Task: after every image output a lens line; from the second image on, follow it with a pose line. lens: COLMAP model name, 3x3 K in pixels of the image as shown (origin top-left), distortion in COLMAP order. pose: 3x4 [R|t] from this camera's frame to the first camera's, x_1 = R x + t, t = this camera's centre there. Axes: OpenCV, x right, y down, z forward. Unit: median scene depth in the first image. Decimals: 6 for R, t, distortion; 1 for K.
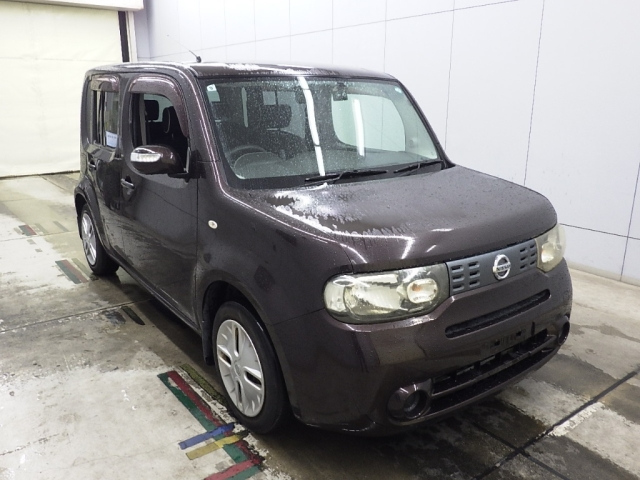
lens RADIAL K [[529.5, 0, 320.0], [0, 529.5, 240.0], [0, 0, 1]] dist [-0.012805, -0.012831]
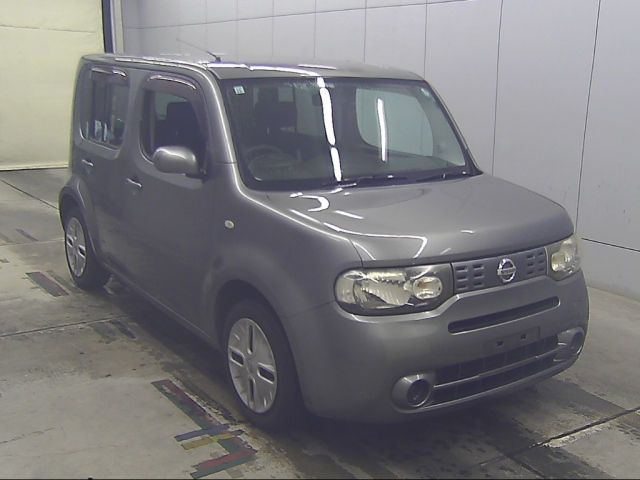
lens RADIAL K [[785.7, 0, 320.0], [0, 785.7, 240.0], [0, 0, 1]] dist [-0.252246, 0.001809]
pose [[0.999091, 0.027154, -0.032859, 0.021520], [-0.028617, 0.998581, -0.044905, 0.066429], [0.031593, 0.045805, 0.998451, -0.519121]]
